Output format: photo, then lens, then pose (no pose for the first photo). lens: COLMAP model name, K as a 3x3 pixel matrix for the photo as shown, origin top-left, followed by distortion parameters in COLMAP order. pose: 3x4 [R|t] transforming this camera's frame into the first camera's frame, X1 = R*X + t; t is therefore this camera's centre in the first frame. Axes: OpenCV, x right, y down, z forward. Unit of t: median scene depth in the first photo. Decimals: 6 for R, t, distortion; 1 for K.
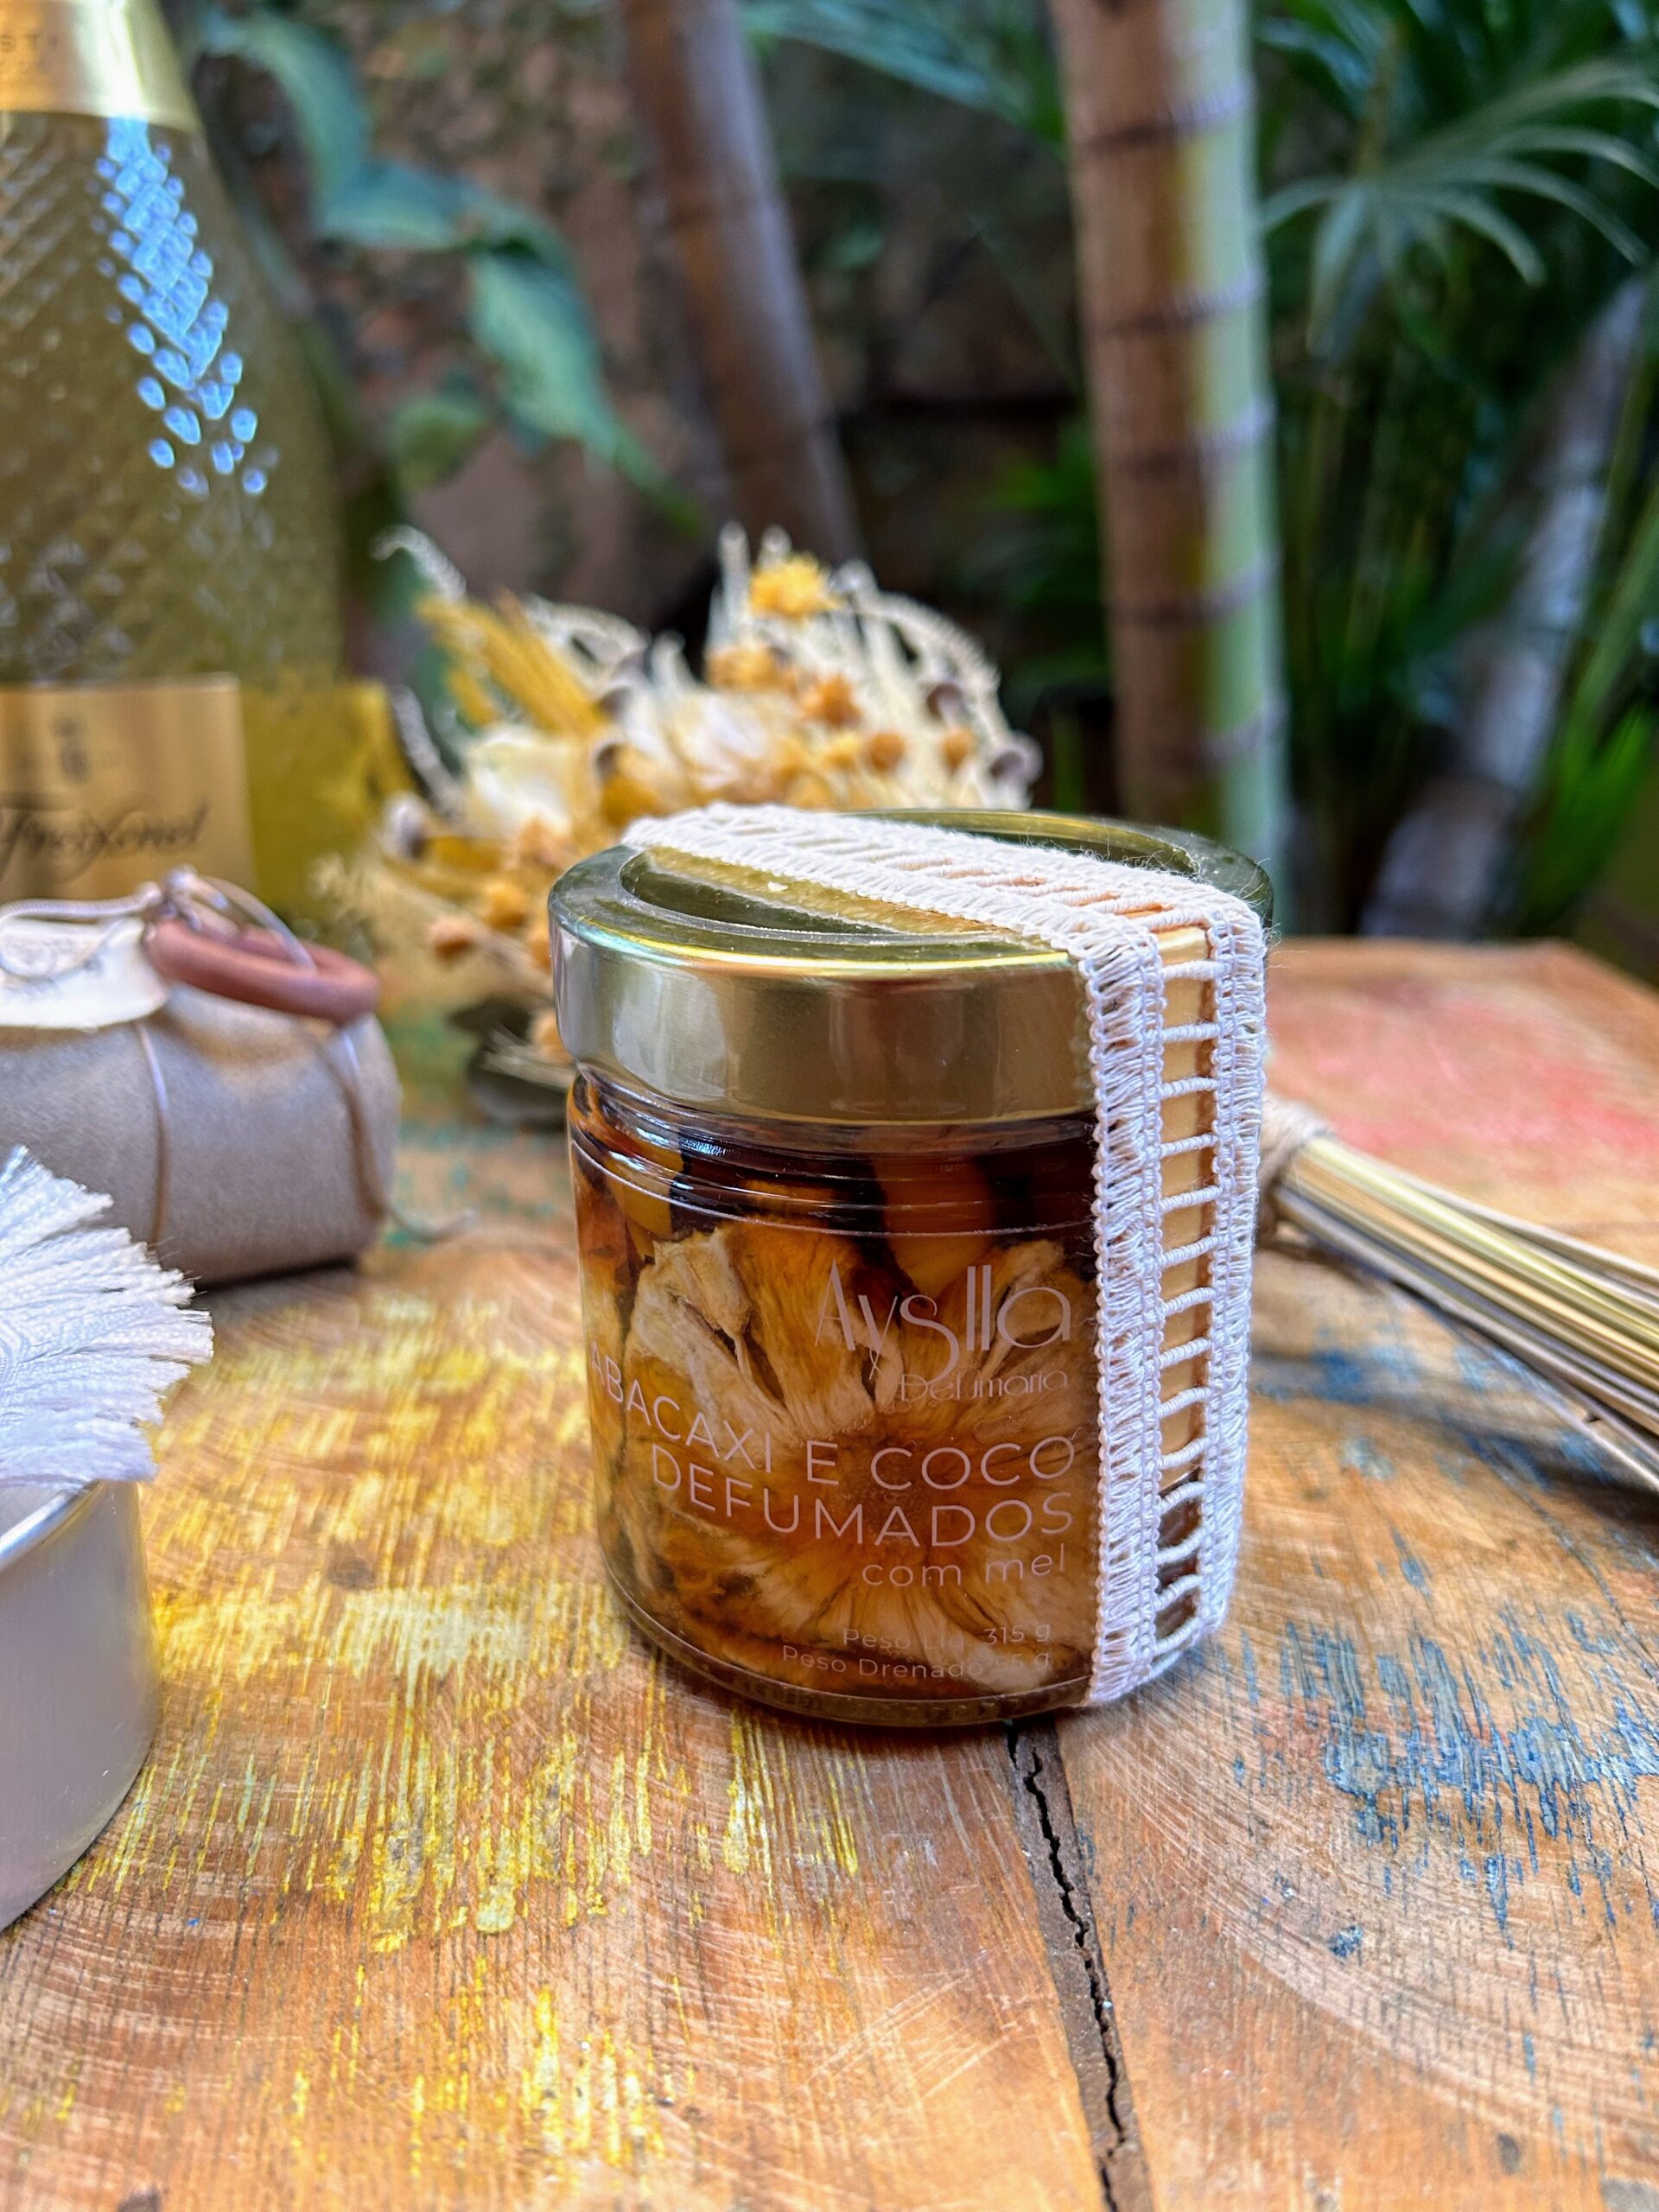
lens RADIAL K [[1733.2, 0, 833.3], [0, 1733.2, 1175.7], [0, 0, 1]] dist [0.005901, -0.028872]
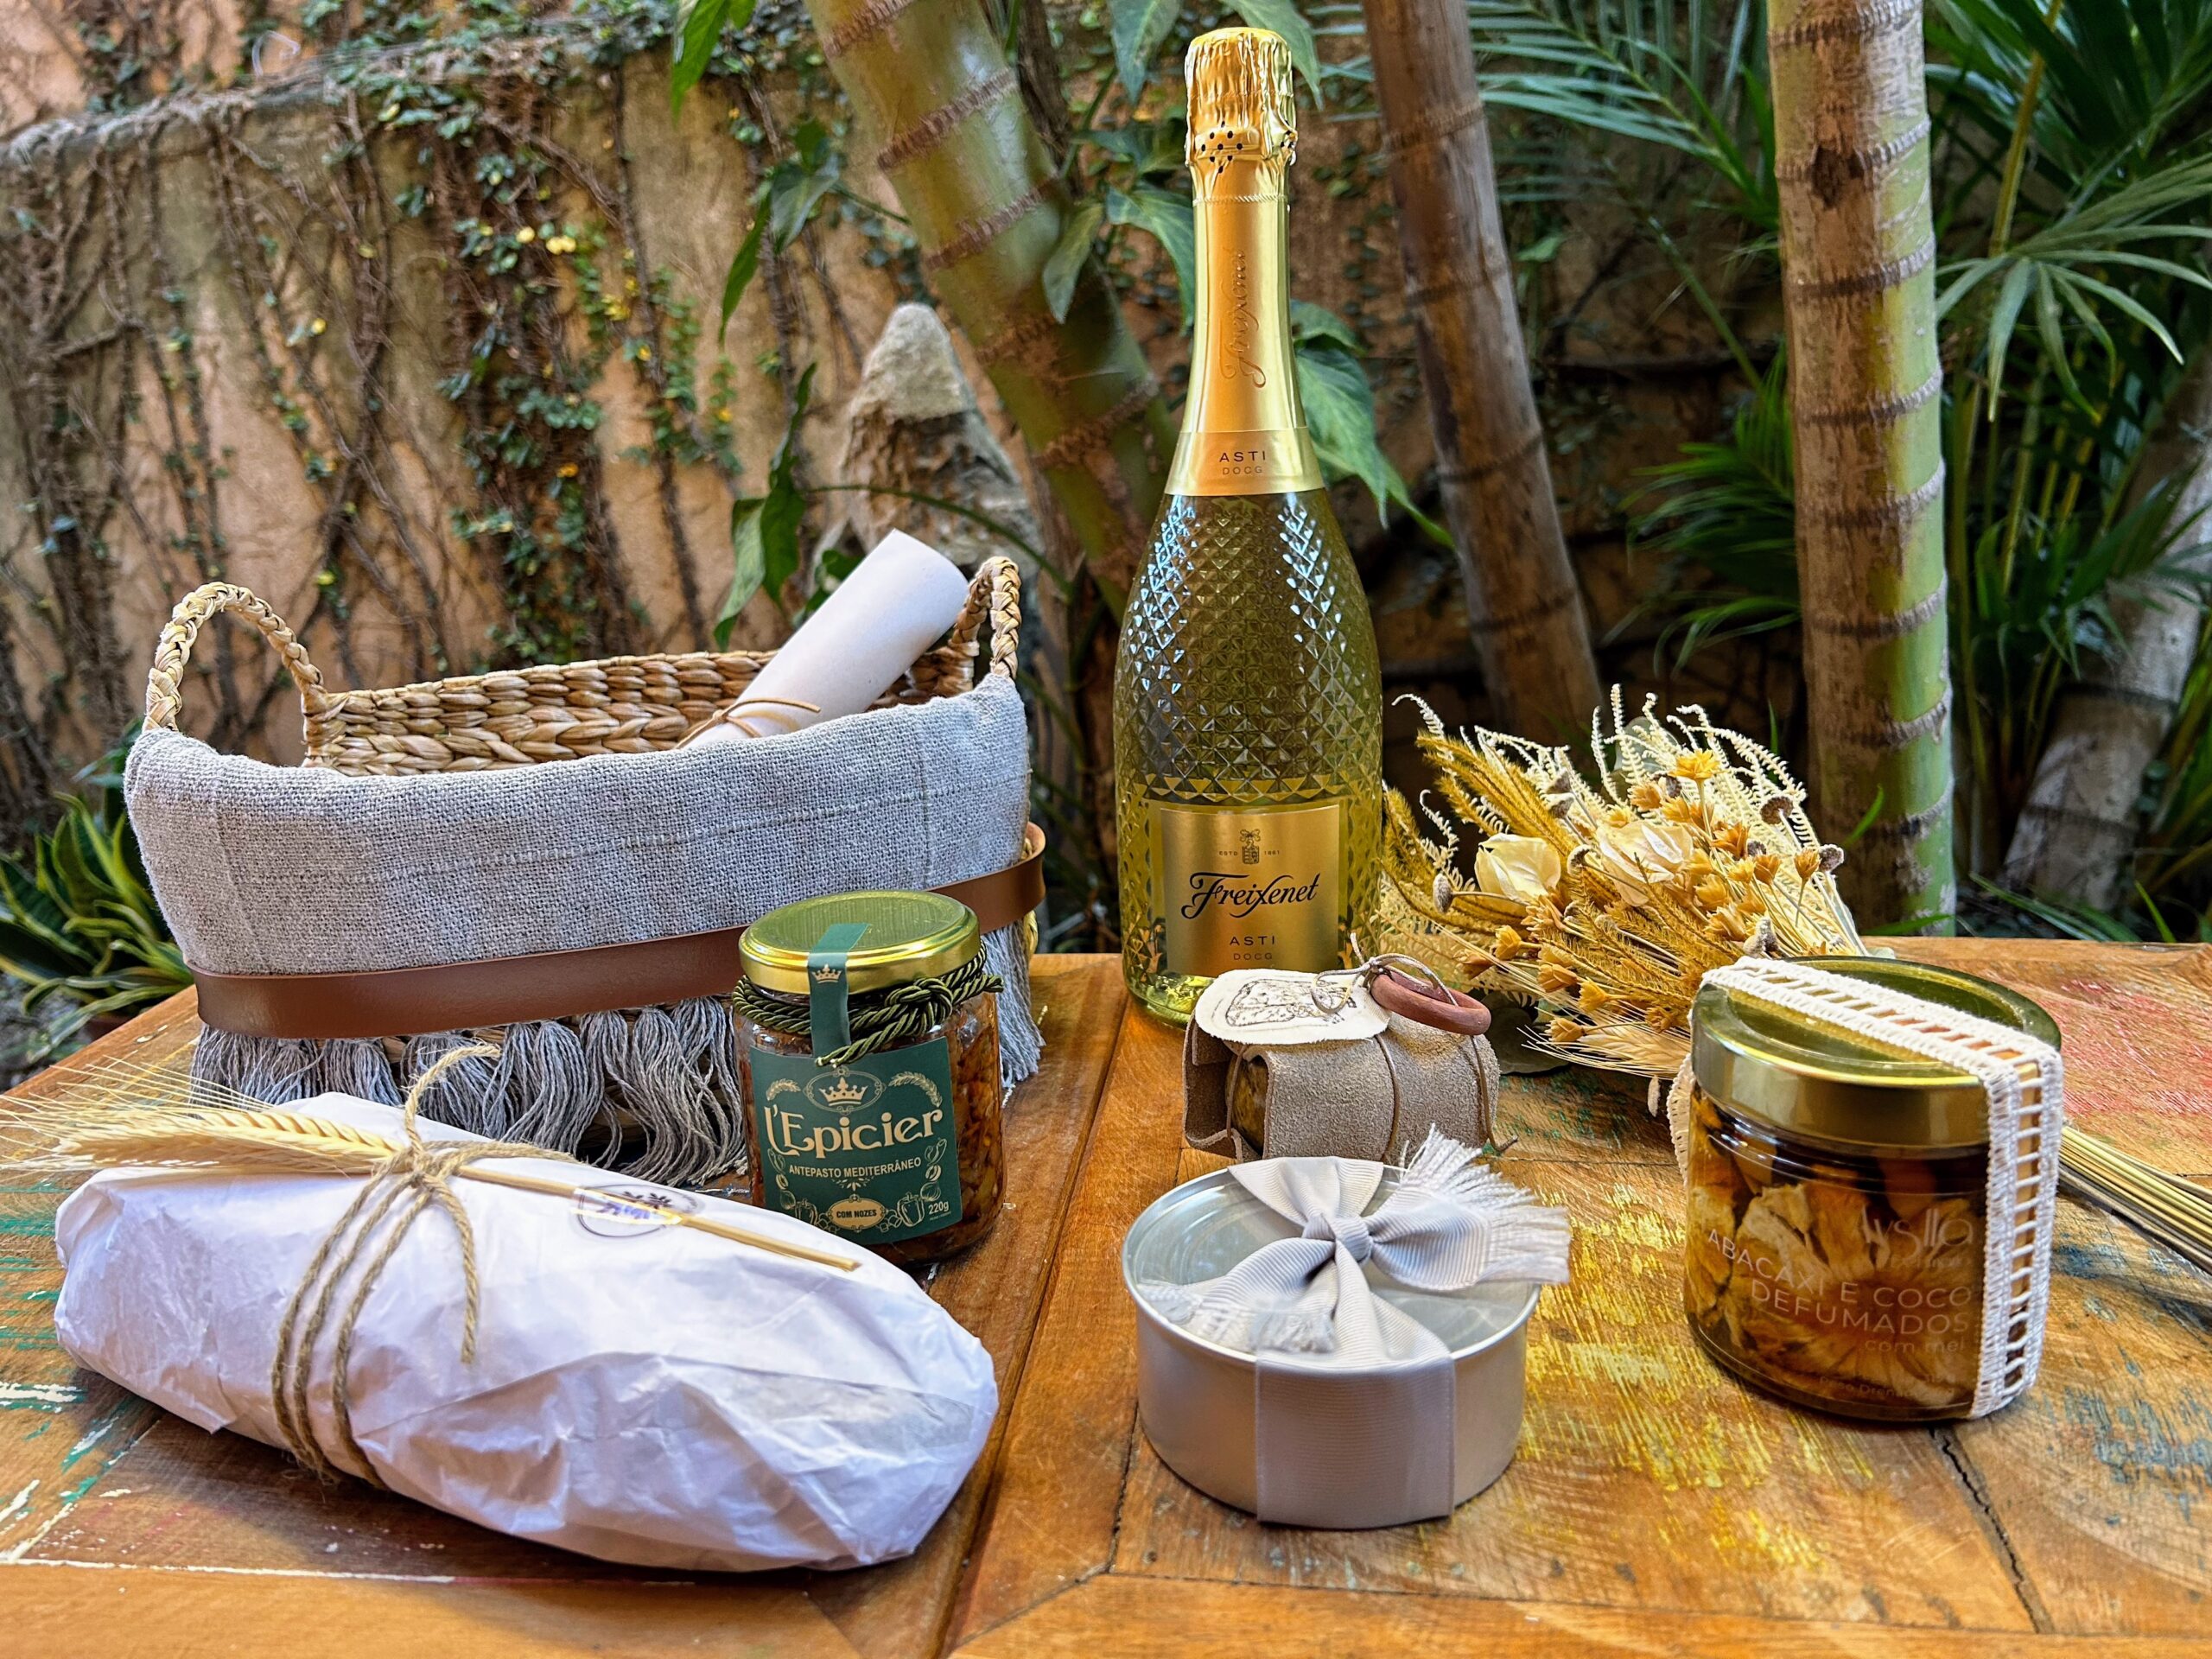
lens RADIAL K [[1733.2, 0, 1069.5], [0, 1733.2, 833.5], [0, 0, 1]] dist [0.005901, -0.028872]
pose [[0.981188, 0.012114, -0.192675, -0.538399], [-0.030508, 0.995219, -0.092787, -0.174261], [0.190629, 0.096919, 0.976866, -1.349563]]
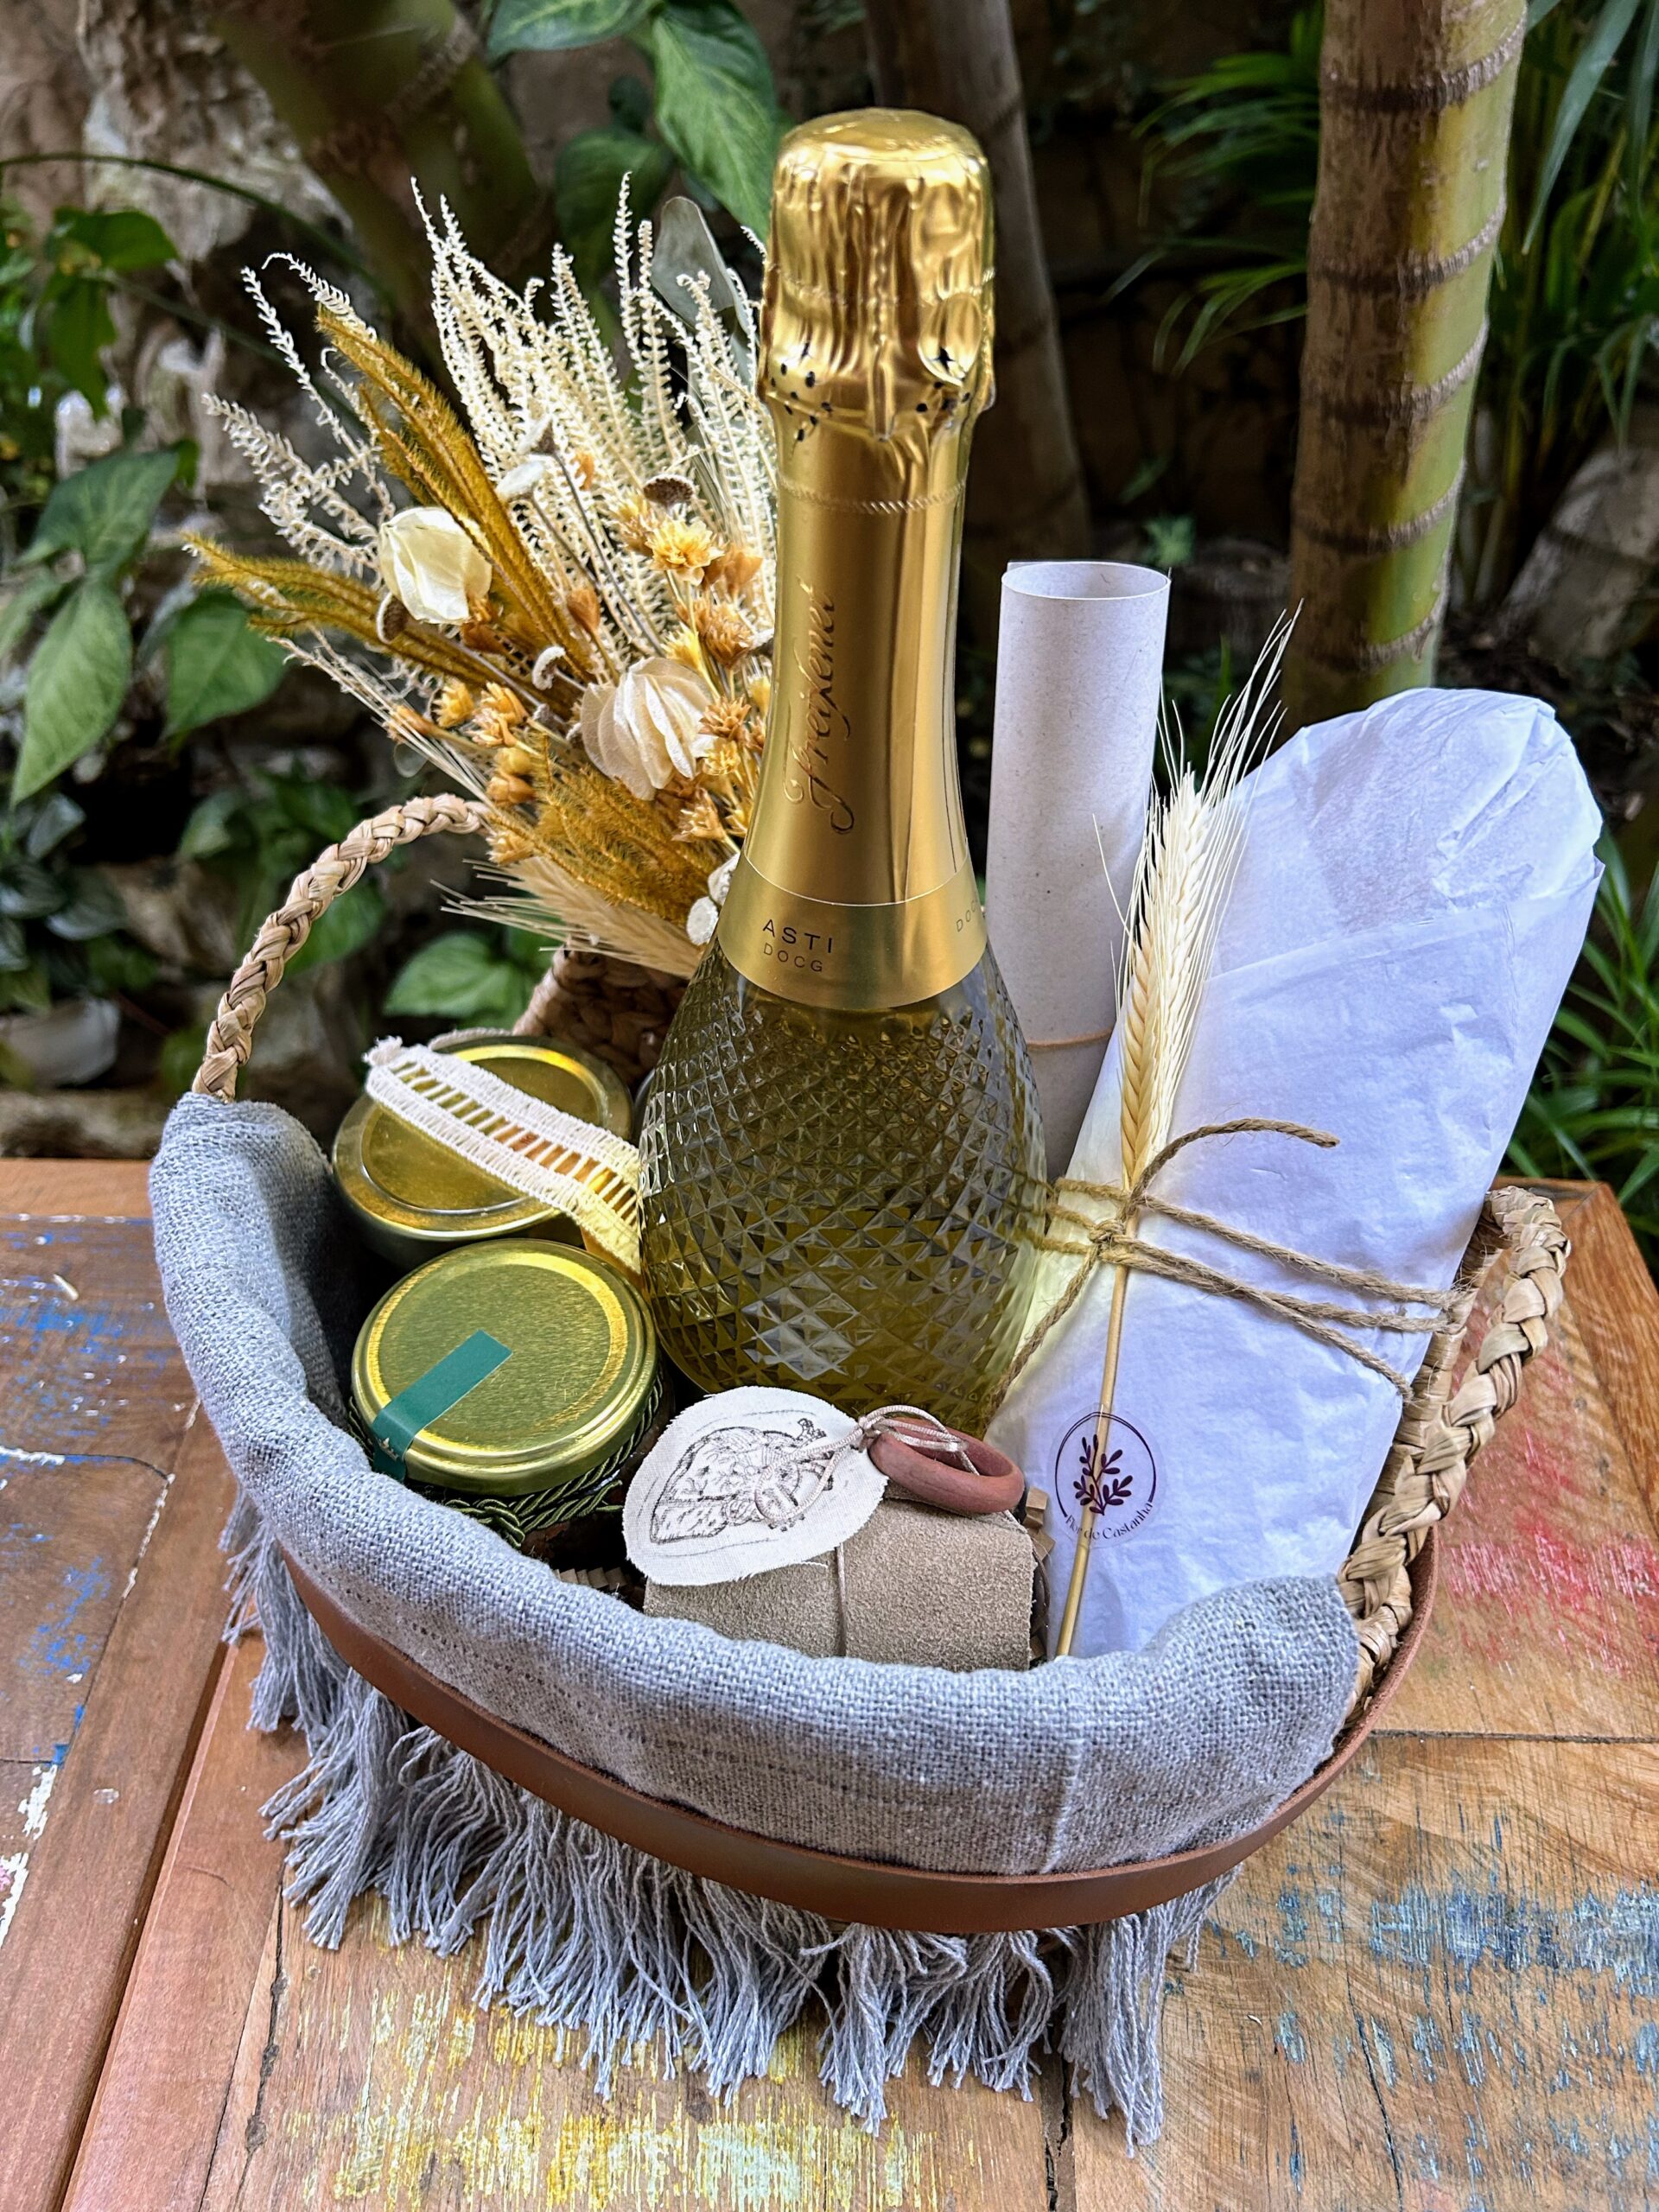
lens RADIAL K [[1733.2, 0, 821.8], [0, 1733.2, 1142.9], [0, 0, 1]] dist [0.005901, -0.028872]
pose [[0.996462, 0.068620, -0.048522, -0.155298], [-0.044365, 0.919846, 0.389764, -1.619843], [0.071378, -0.386232, 0.919636, -0.290591]]
